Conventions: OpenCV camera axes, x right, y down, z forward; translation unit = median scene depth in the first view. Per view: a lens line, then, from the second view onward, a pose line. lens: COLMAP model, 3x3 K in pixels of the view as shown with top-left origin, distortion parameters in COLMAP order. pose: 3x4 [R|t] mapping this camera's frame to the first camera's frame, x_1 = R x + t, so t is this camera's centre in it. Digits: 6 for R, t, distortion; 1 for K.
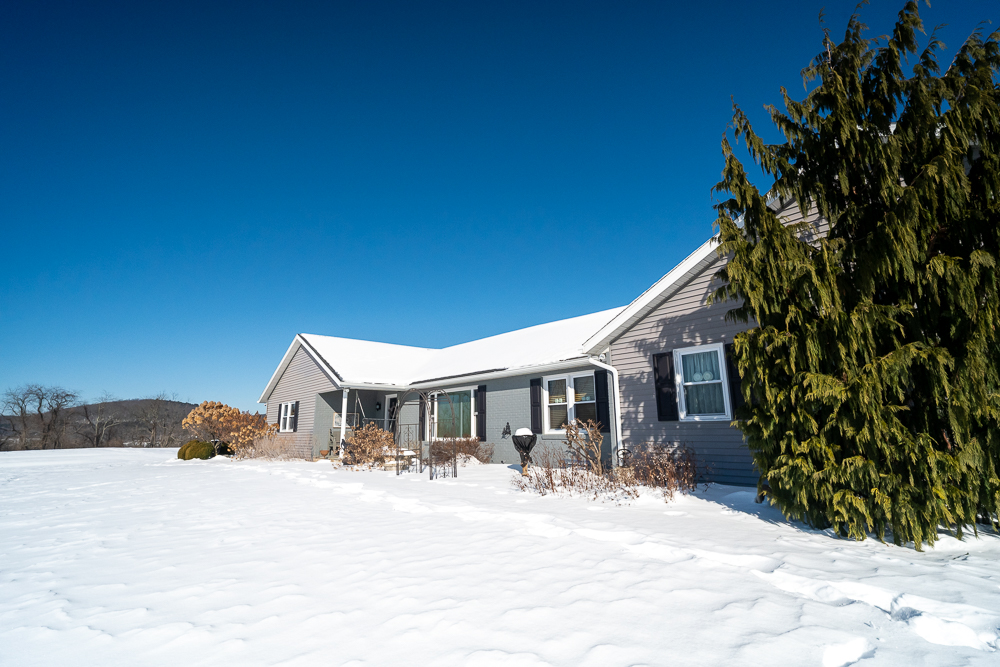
lens RADIAL K [[501.8, 0, 500.0], [0, 501.8, 333.5], [0, 0, 1]] dist [-0.014275, -0.000636]
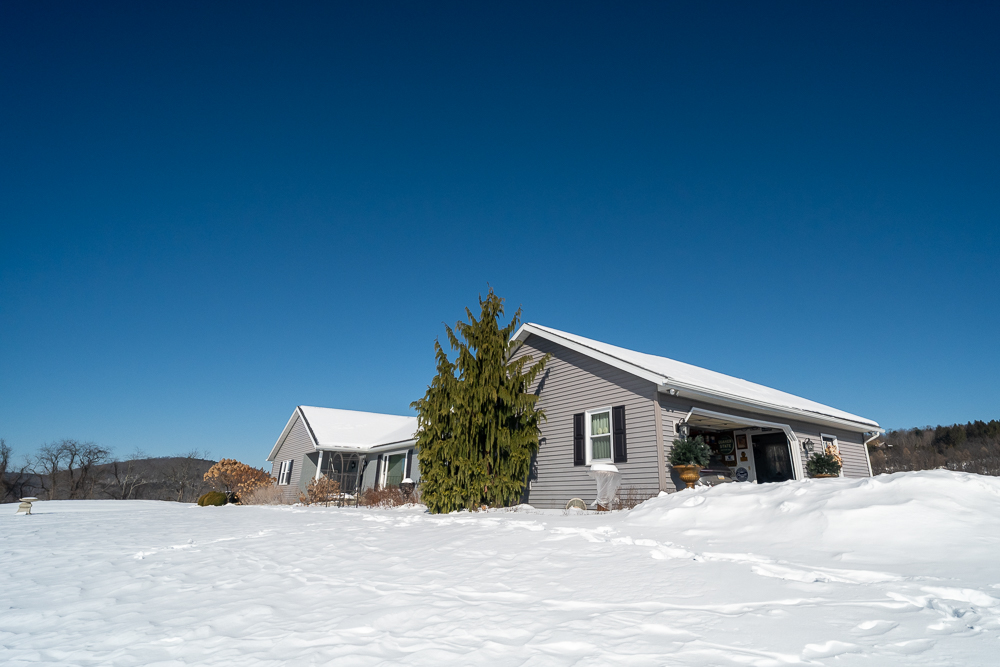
lens RADIAL K [[501.8, 0, 500.0], [0, 501.8, 333.5], [0, 0, 1]] dist [-0.014275, -0.000636]
pose [[0.998502, 0.001841, -0.054676, 0.199064], [-0.008463, 0.992603, -0.121114, -0.034636], [0.054049, 0.121396, 0.991132, -0.278882]]
